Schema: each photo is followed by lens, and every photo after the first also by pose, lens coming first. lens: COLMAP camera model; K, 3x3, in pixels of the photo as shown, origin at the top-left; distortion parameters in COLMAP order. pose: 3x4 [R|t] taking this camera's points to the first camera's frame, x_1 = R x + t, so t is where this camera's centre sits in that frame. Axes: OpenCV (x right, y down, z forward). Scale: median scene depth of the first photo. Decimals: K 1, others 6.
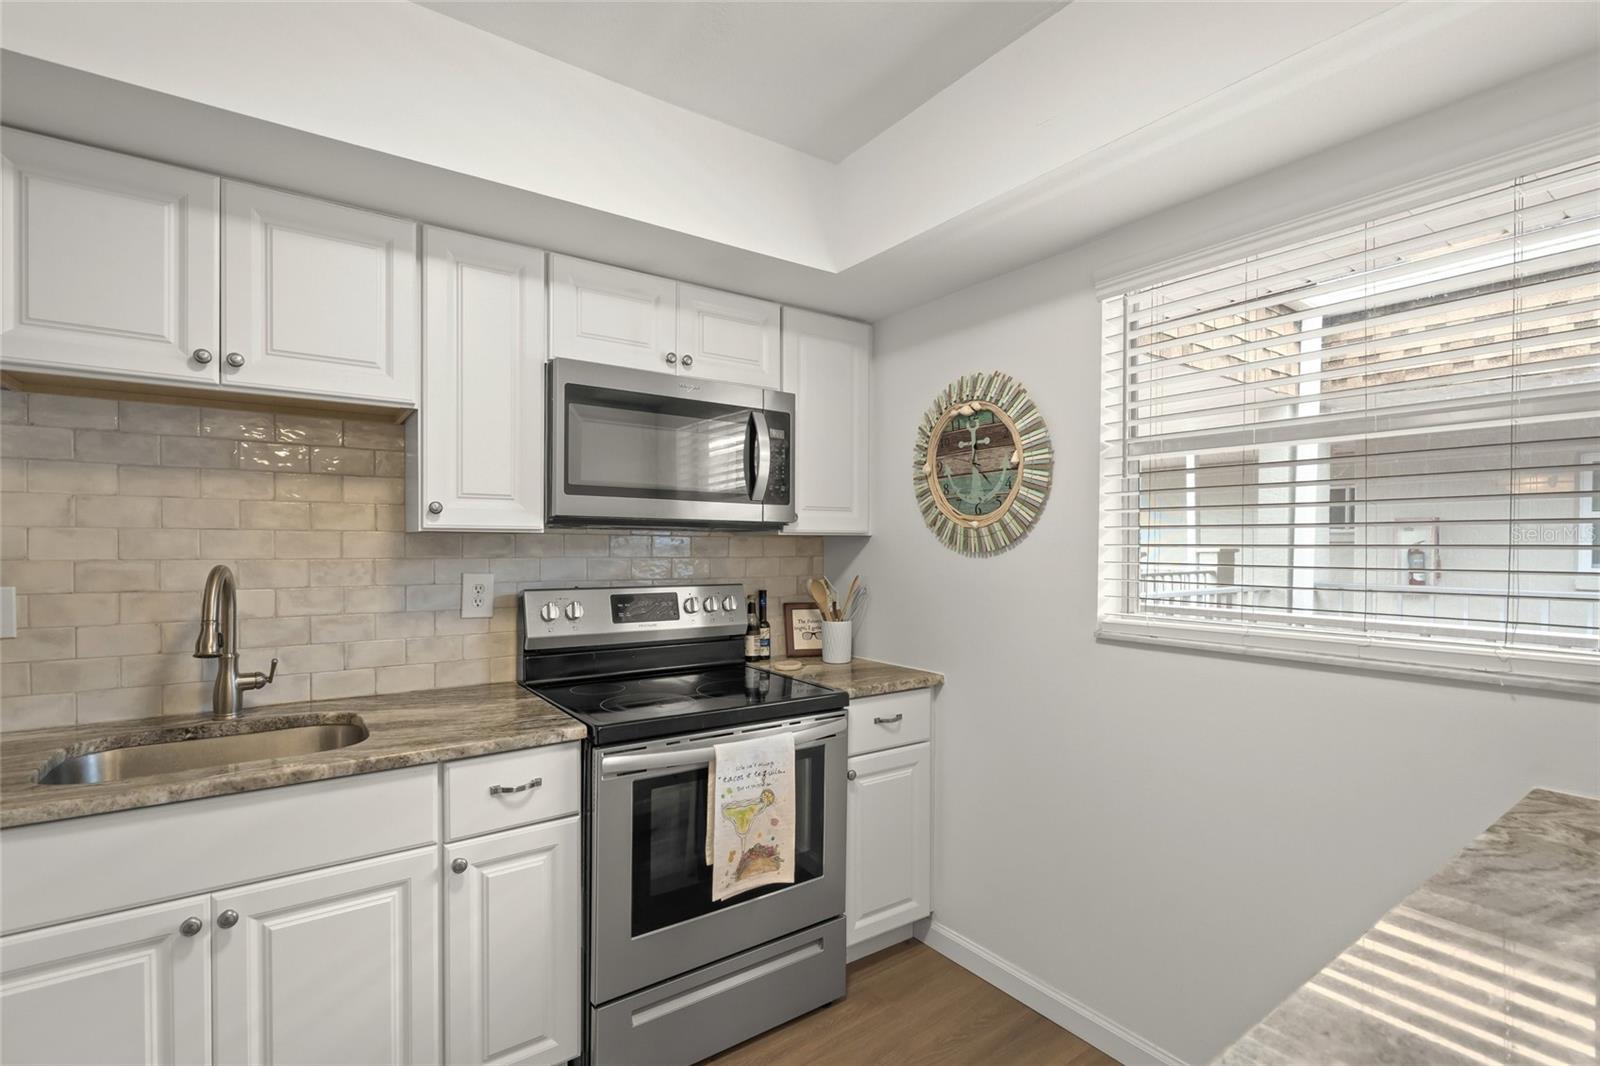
lens RADIAL K [[730.1, 0, 795.4], [0, 730.1, 536.2], [0, 0, 1]] dist [-0.001558, -0.000013]
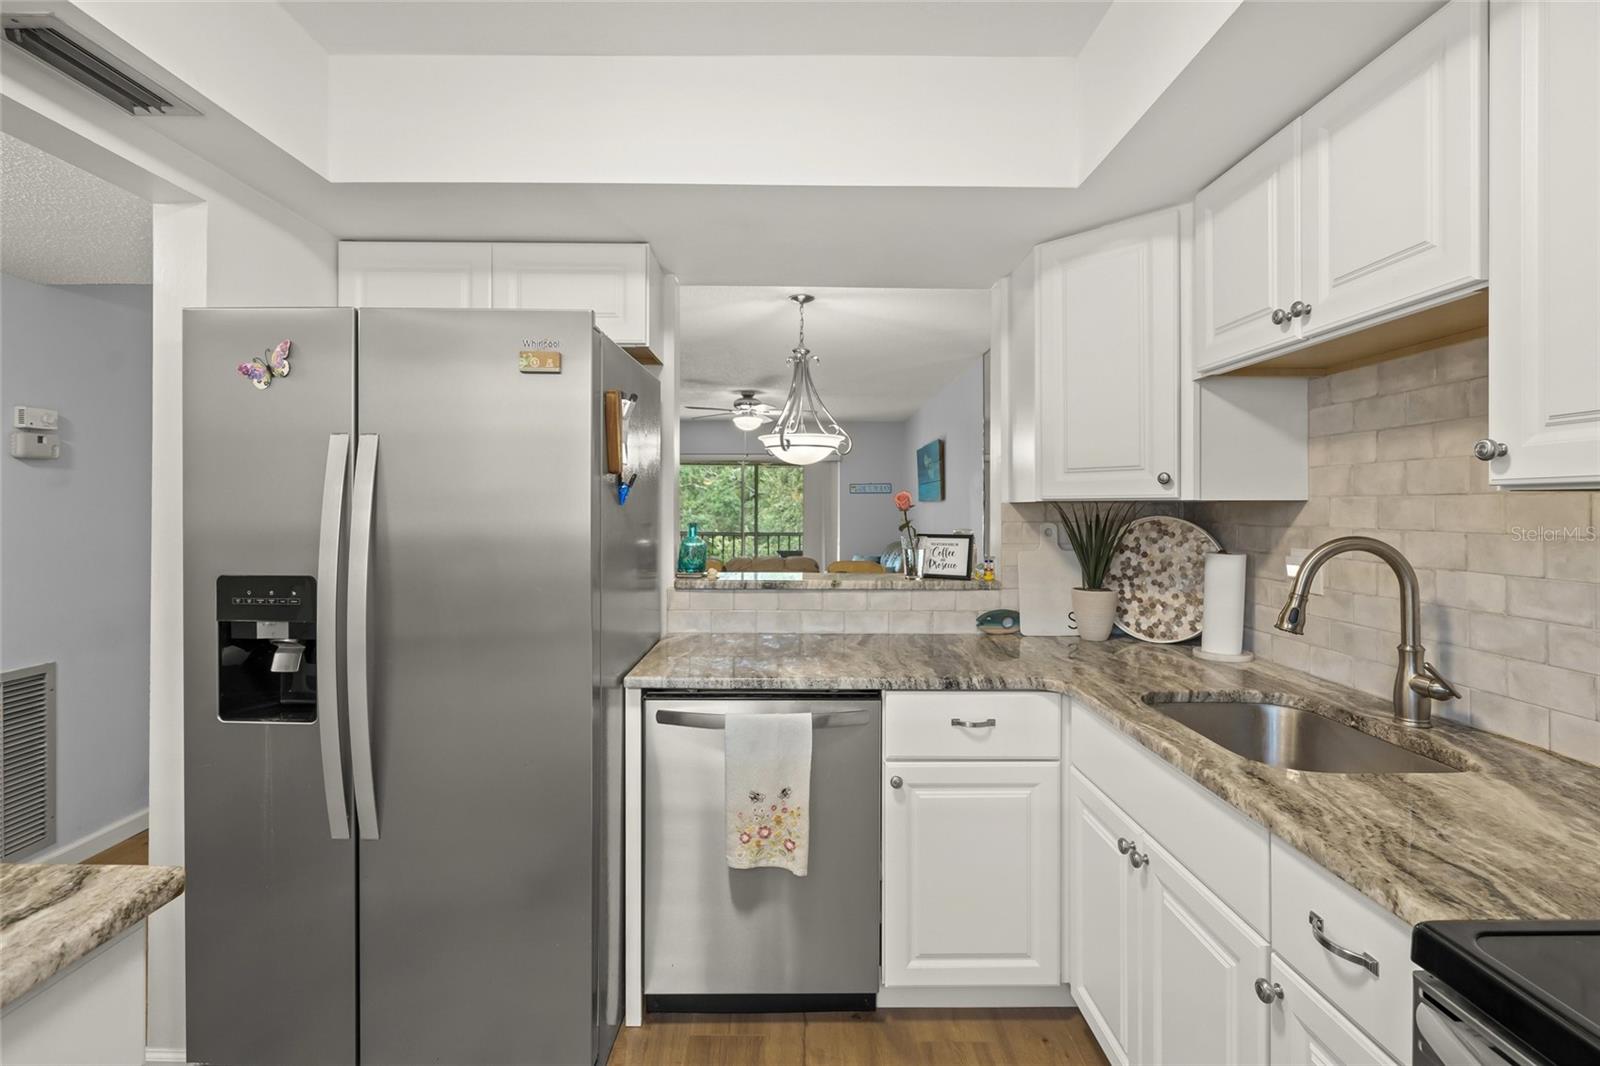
lens RADIAL K [[738.7, 0, 796.9], [0, 738.7, 506.2], [0, 0, 1]] dist [-0.000183, 0.000783]
pose [[-0.571172, -0.006498, -0.820805, 0.245447], [0.002697, 0.999948, -0.009794, 0.007677], [0.820826, -0.007808, -0.571125, 0.730502]]
